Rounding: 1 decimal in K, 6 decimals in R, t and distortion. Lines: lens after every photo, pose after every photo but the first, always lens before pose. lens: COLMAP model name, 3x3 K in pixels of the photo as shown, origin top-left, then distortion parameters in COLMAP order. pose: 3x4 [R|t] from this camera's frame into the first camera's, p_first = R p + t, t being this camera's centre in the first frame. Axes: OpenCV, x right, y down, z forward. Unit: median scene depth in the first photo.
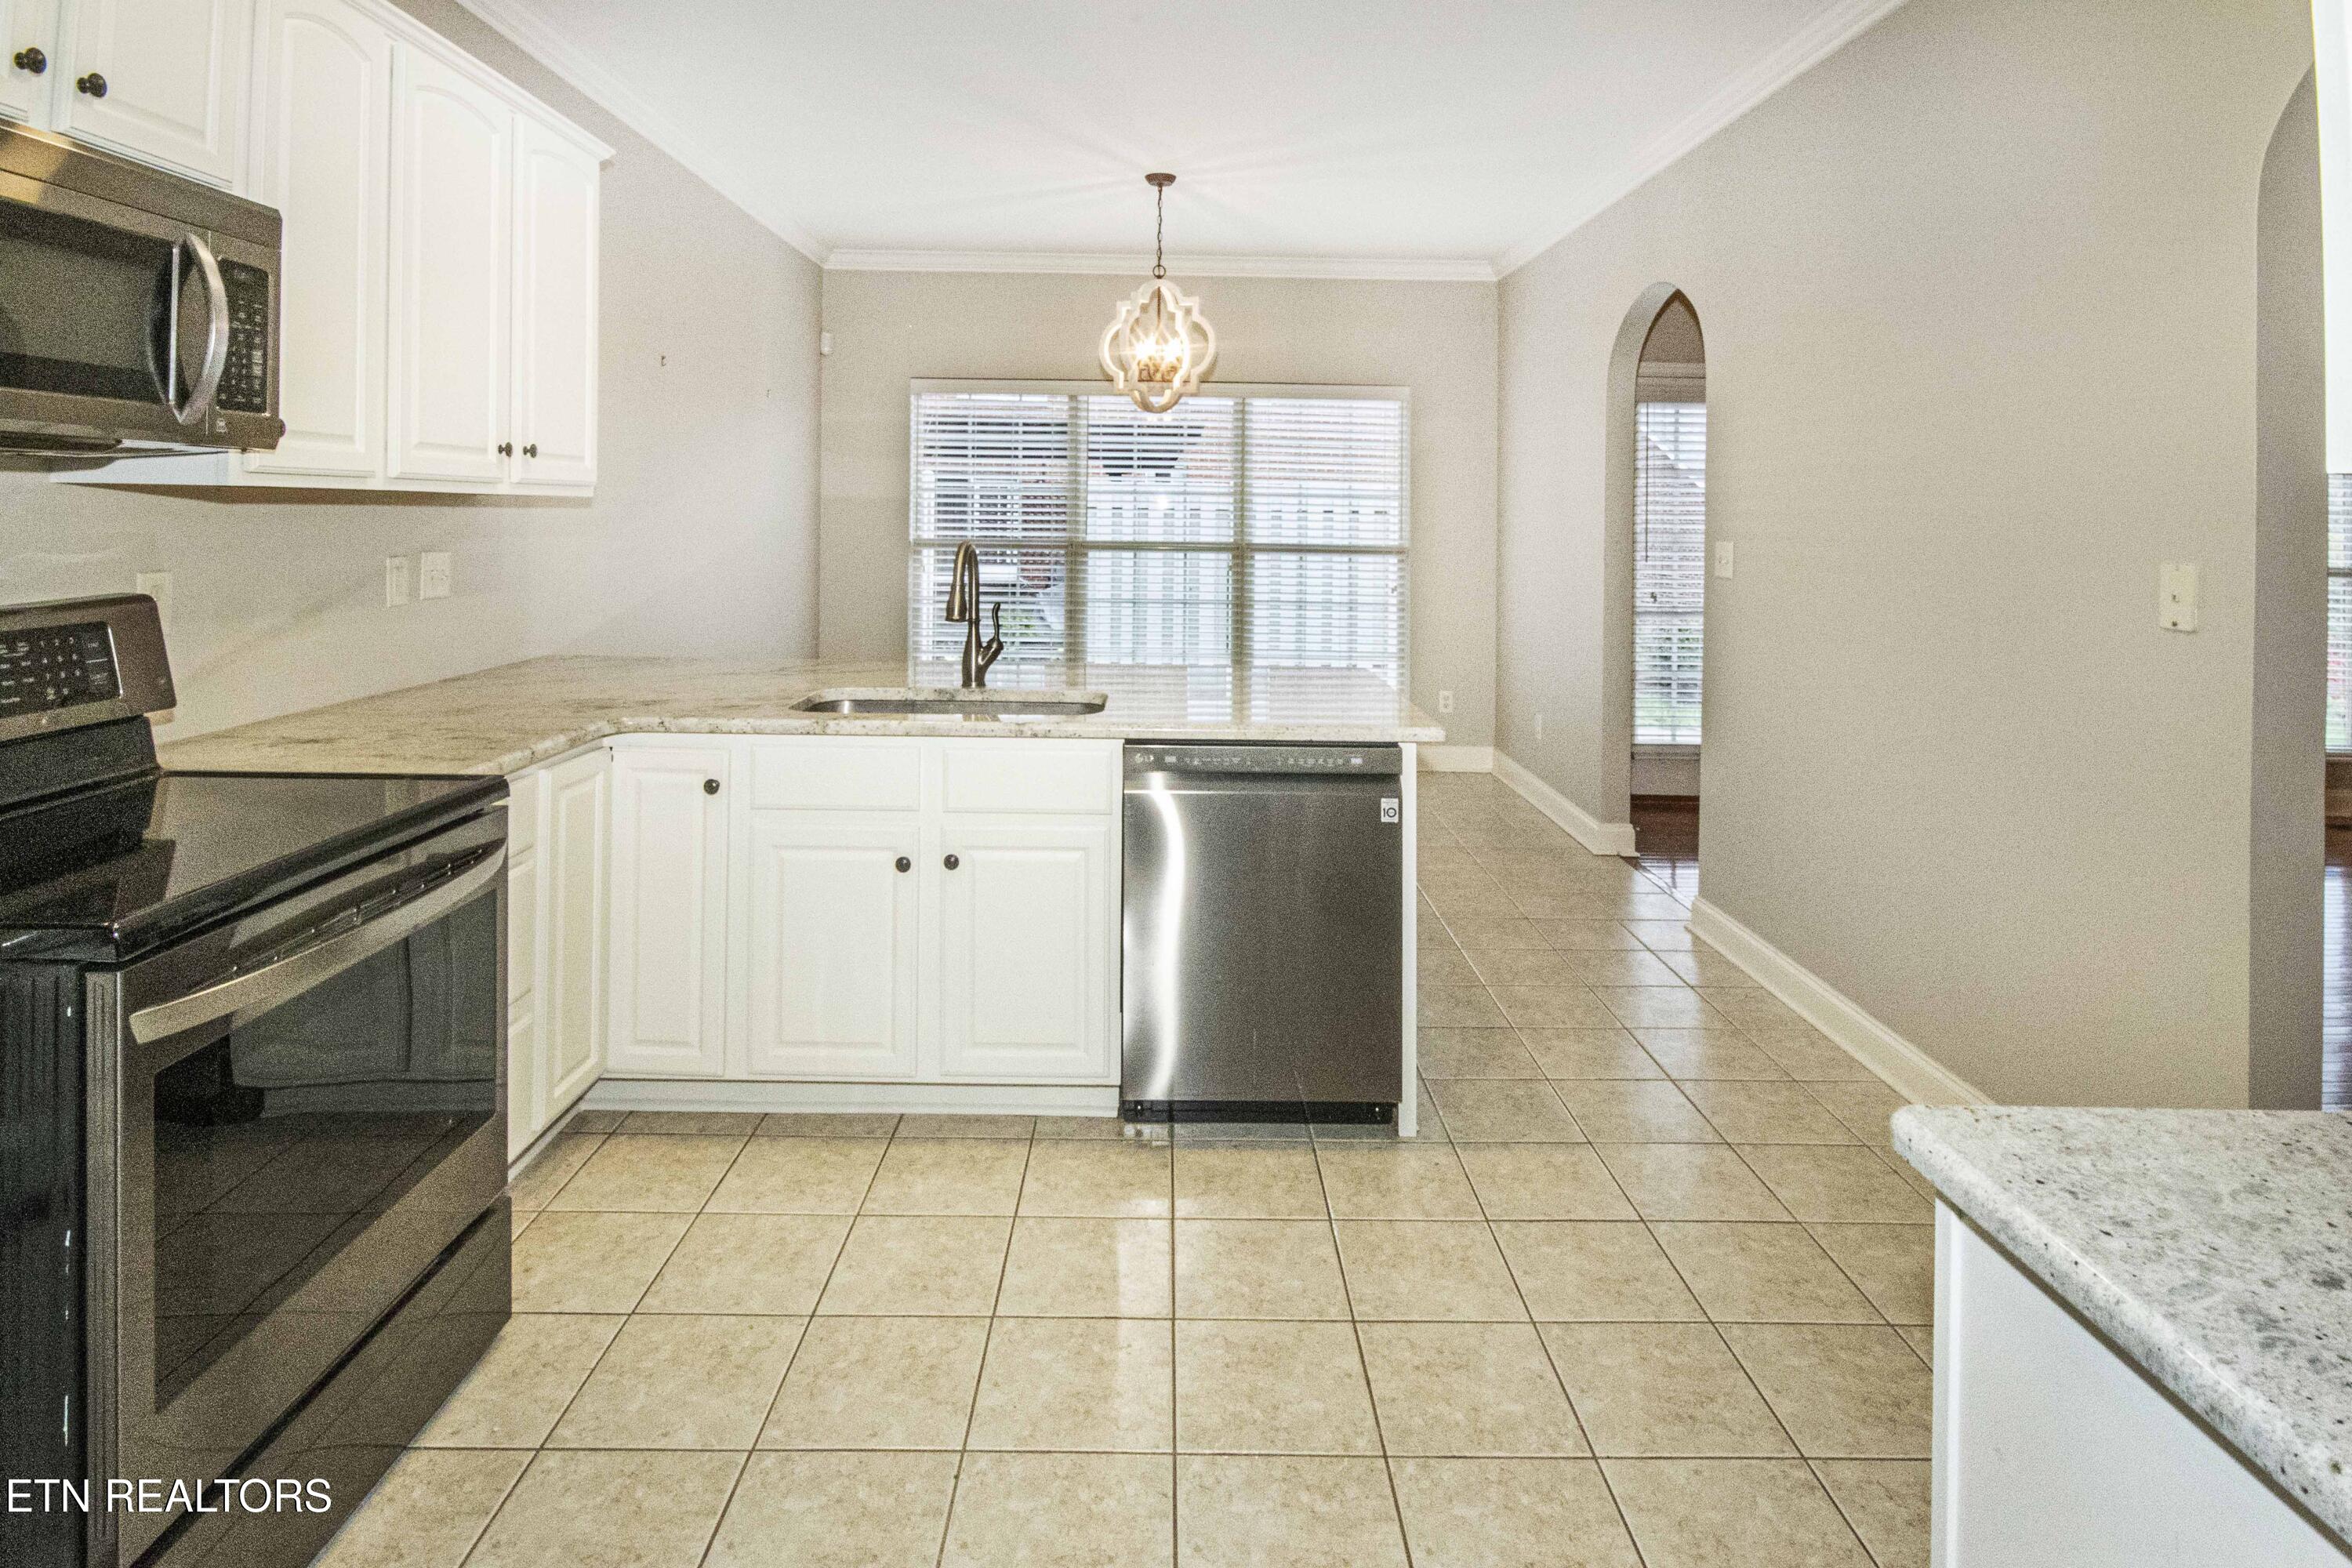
lens RADIAL K [[1231.8, 0, 1228.0], [0, 1231.8, 620.5], [0, 0, 1]] dist [-0.003252, 0.000509]
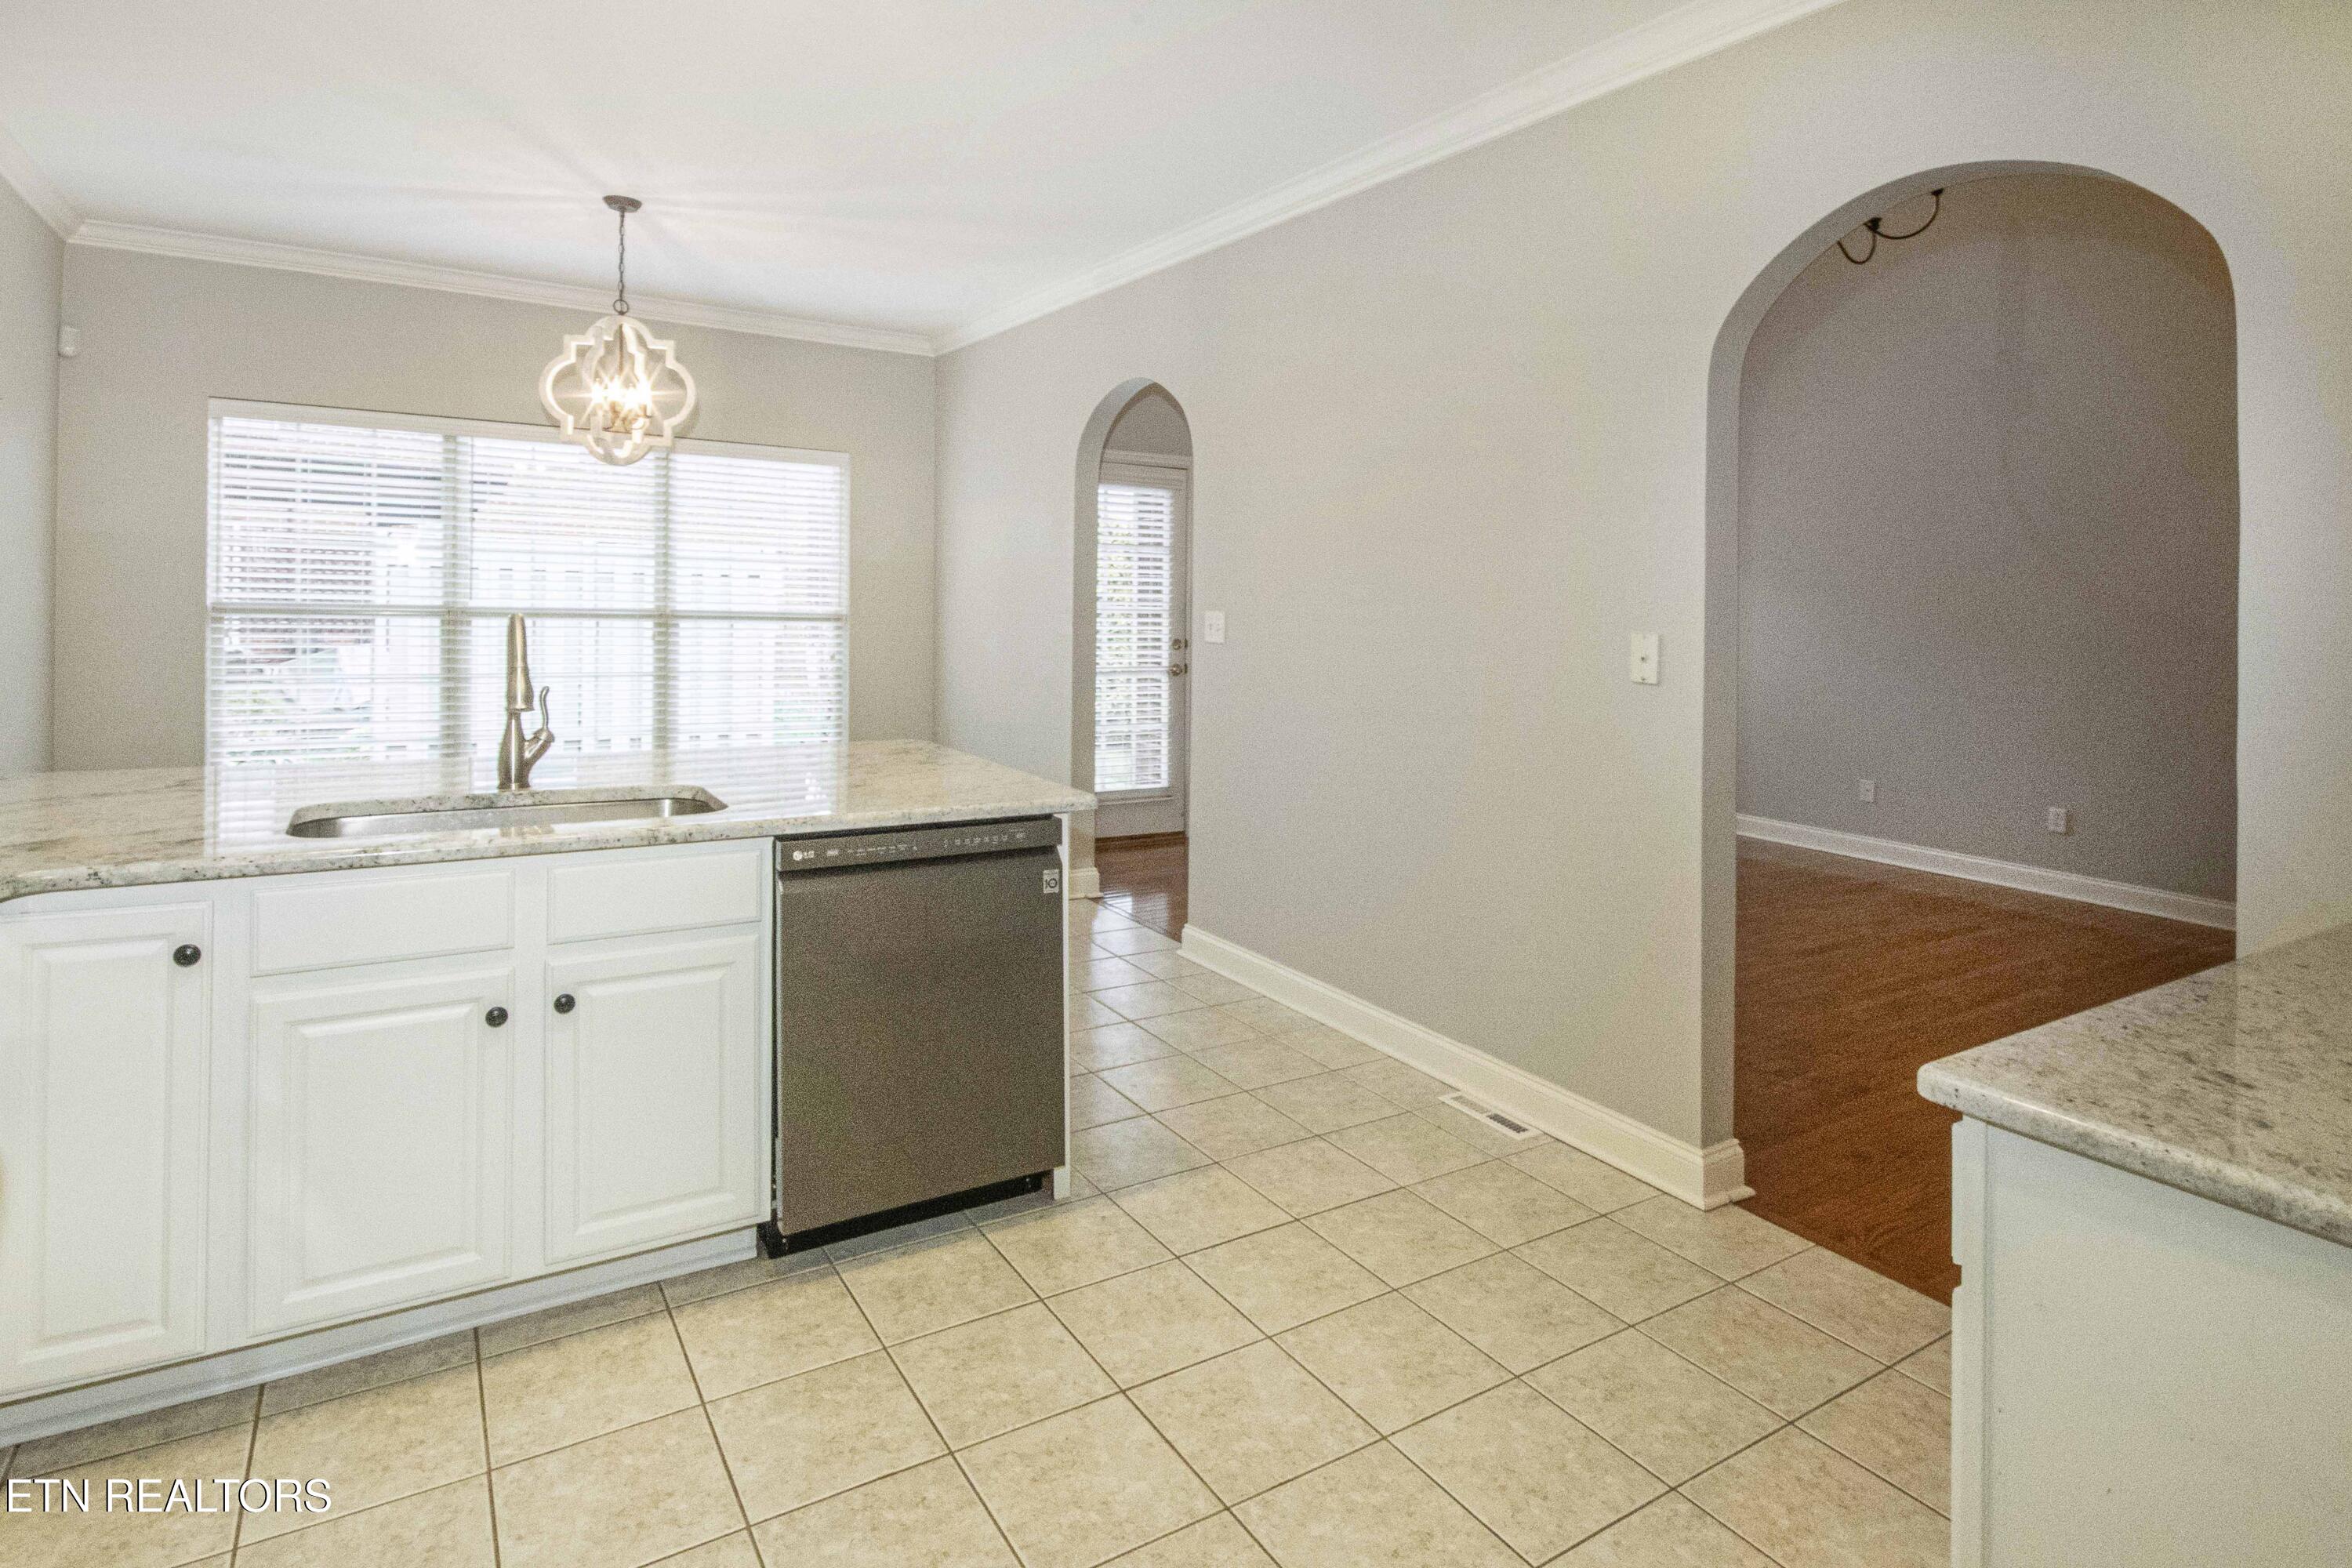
lens RADIAL K [[1174.9, 0, 1181.2], [0, 1174.9, 684.5], [0, 0, 1]] dist [-0.002383, 0.000509]
pose [[0.863052, -0.029722, 0.504240, -0.144609], [0.027895, 0.999548, 0.011174, -0.008371], [-0.504344, 0.004422, 0.863491, 0.063404]]
